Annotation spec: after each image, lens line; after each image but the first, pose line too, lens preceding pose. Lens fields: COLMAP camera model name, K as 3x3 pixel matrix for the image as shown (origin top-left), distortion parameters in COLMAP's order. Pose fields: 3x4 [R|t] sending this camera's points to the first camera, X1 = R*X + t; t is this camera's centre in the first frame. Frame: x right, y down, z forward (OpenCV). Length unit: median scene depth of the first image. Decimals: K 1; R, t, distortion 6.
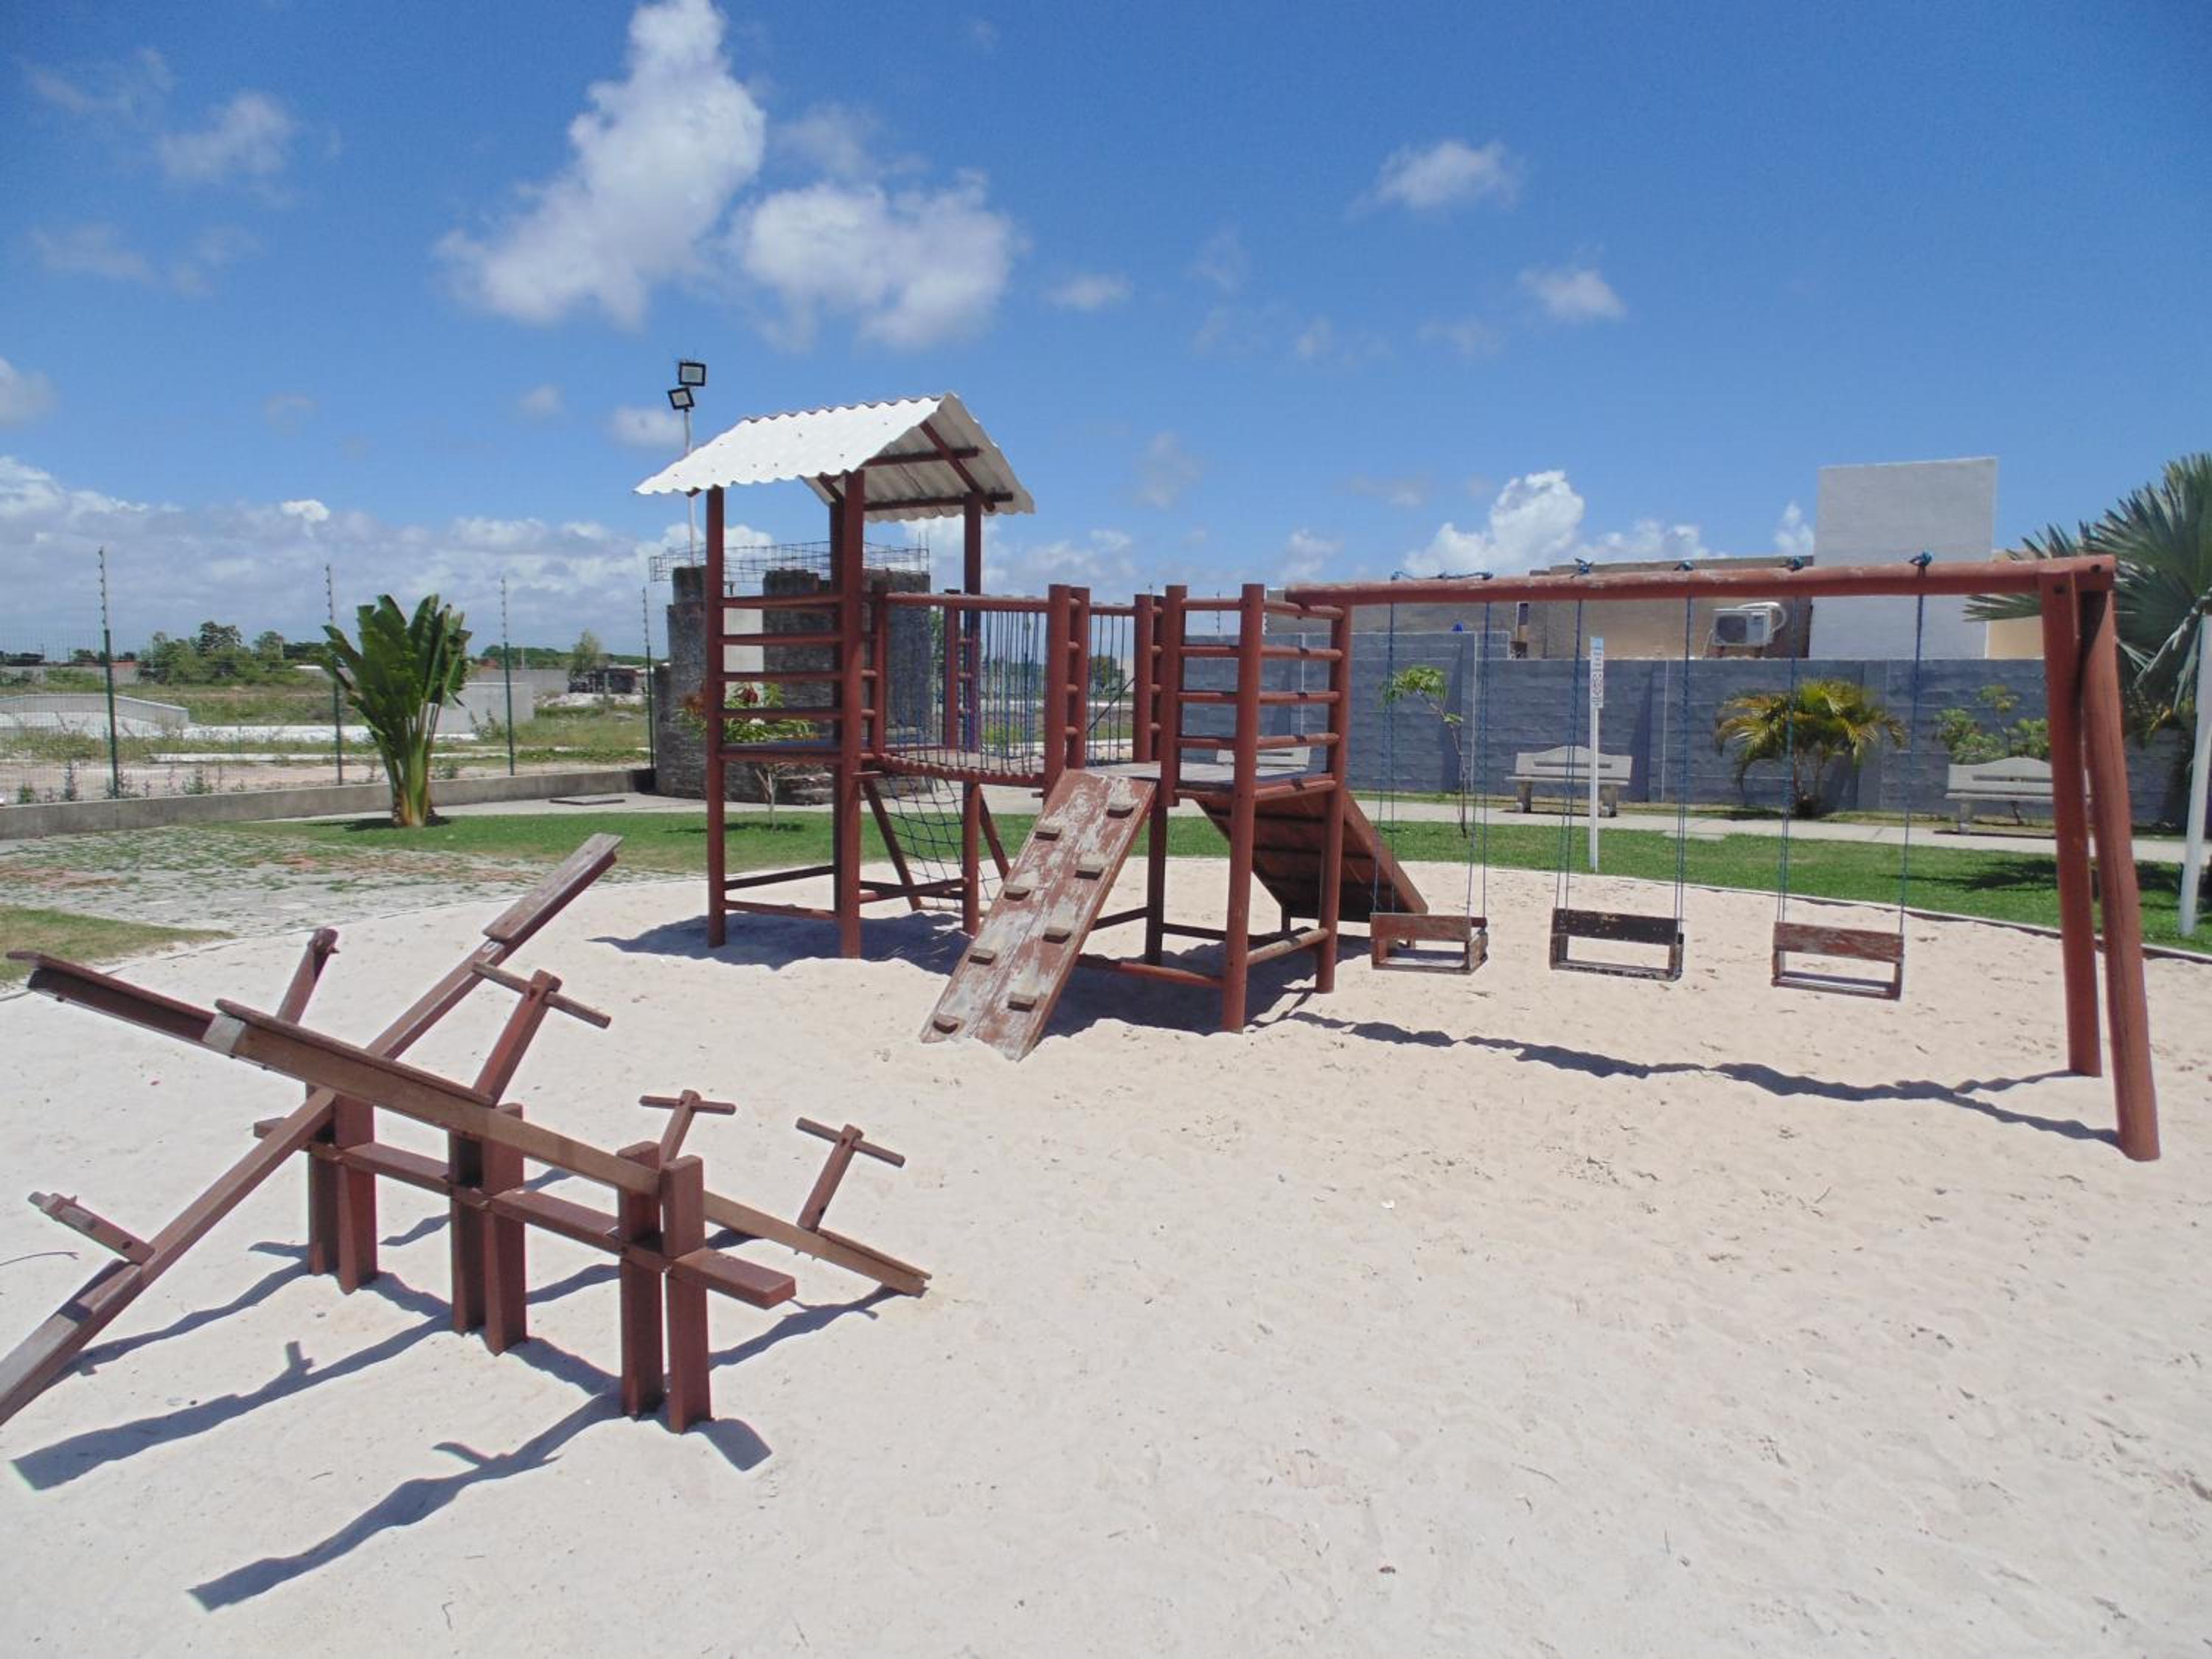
lens RADIAL K [[1487.9, 0, 1110.5], [0, 1487.9, 821.7], [0, 0, 1]] dist [-0.017799, -0.002662]
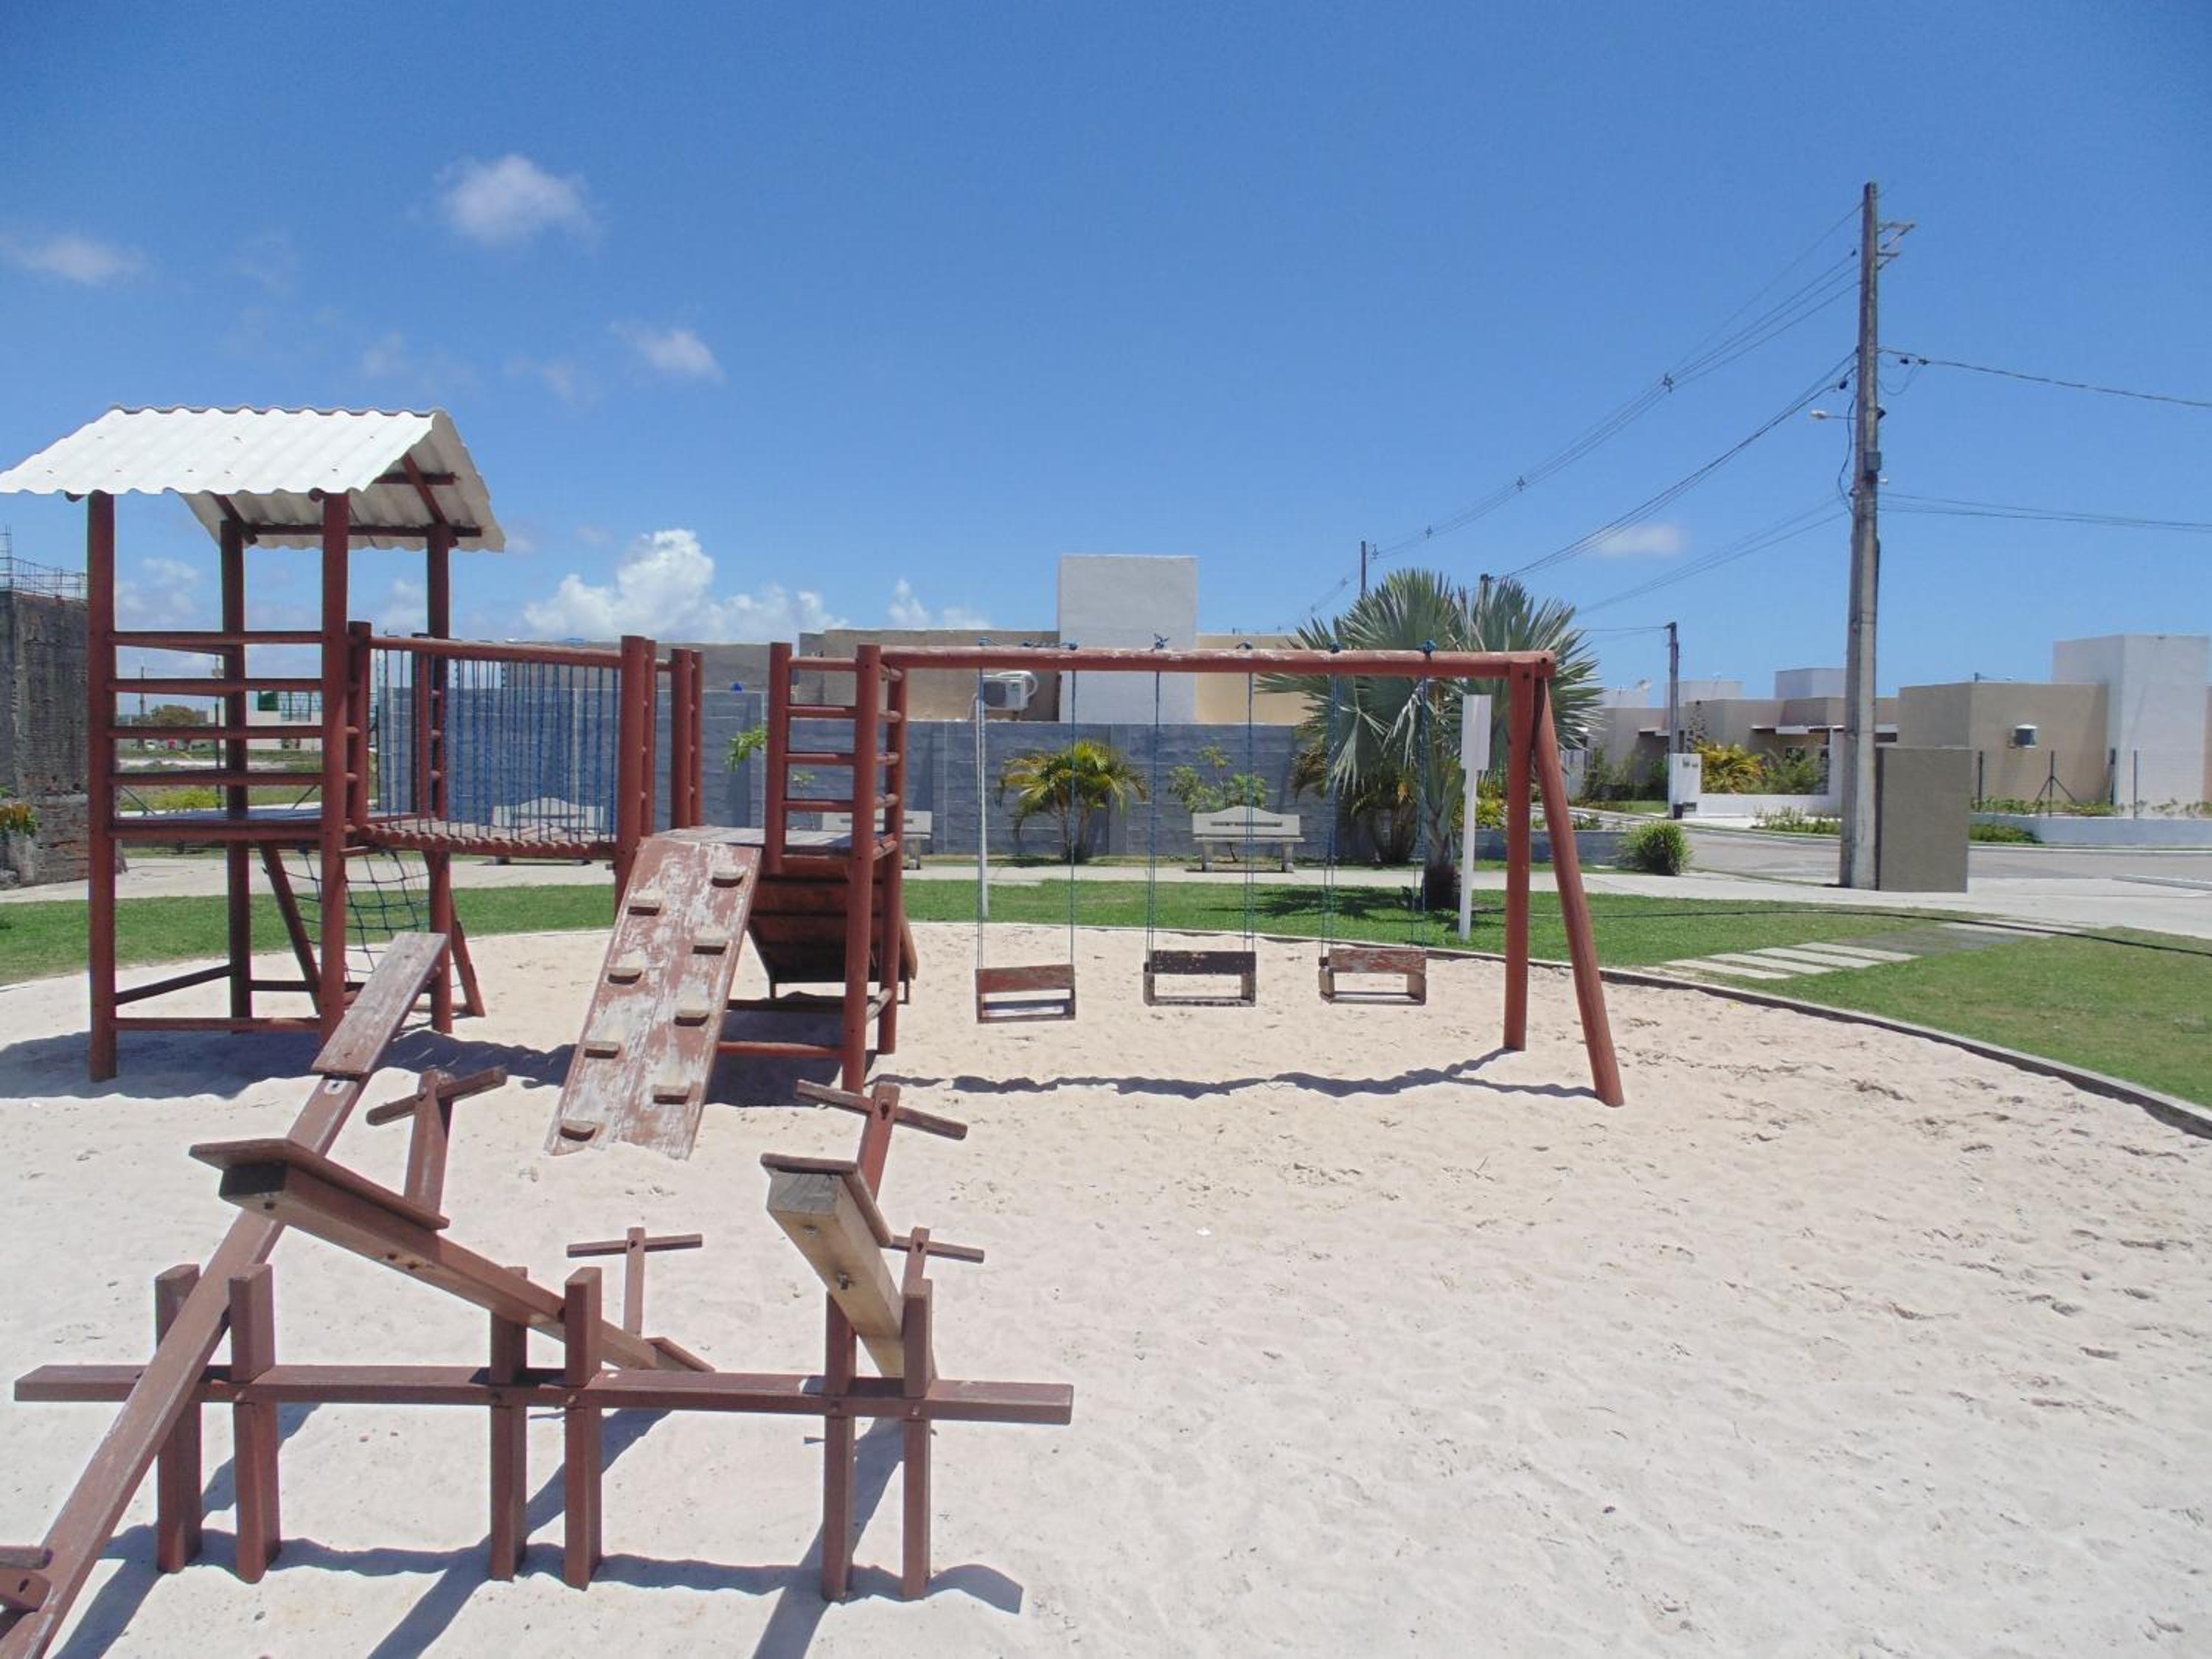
lens RADIAL K [[1487.9, 0, 1110.5], [0, 1487.9, 821.7], [0, 0, 1]] dist [-0.017799, -0.002662]
pose [[0.839244, -0.022835, 0.543276, -0.245049], [0.043729, 0.998716, -0.025574, -0.007594], [-0.541994, 0.045219, 0.839165, 0.066930]]
